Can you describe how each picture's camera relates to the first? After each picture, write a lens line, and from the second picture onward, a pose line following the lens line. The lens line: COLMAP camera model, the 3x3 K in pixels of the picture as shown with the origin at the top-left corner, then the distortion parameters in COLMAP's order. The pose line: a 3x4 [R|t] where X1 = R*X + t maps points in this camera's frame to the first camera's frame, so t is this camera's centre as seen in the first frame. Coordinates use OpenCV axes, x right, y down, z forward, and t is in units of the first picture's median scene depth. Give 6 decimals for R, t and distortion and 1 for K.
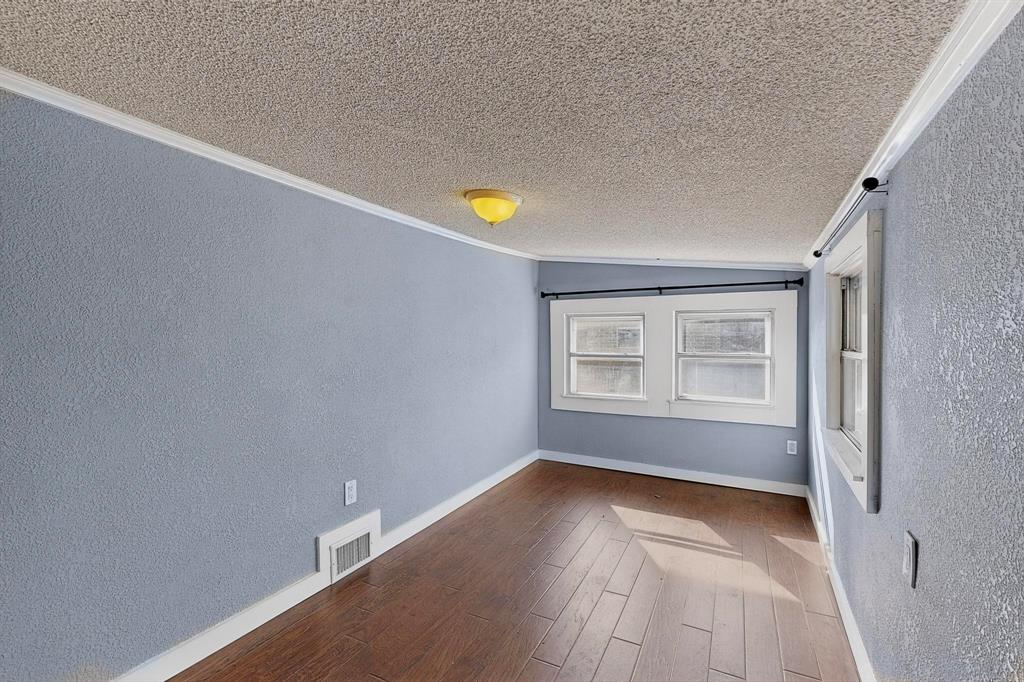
lens RADIAL K [[445.9, 0, 512.0], [0, 445.9, 341.0], [0, 0, 1]] dist [-0.000817, -0.000051]
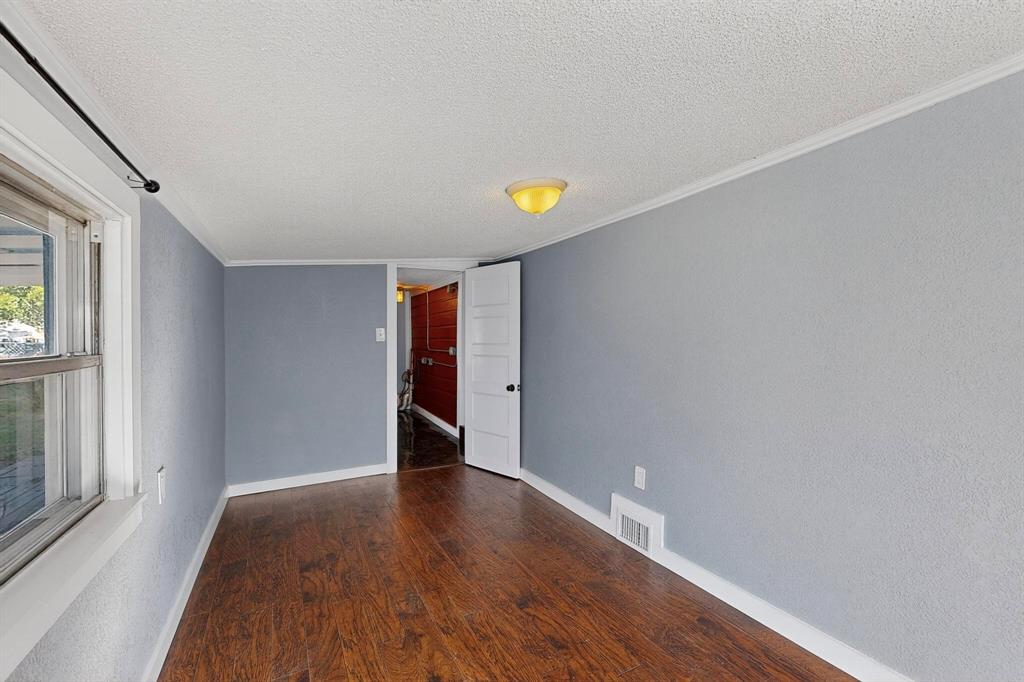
lens RADIAL K [[445.9, 0, 512.0], [0, 445.9, 341.0], [0, 0, 1]] dist [-0.000817, -0.000051]
pose [[-0.578083, 0.004585, -0.815965, 0.698636], [-0.000488, 0.999982, 0.005965, 0.000453], [0.815978, 0.003847, -0.578071, 1.369109]]
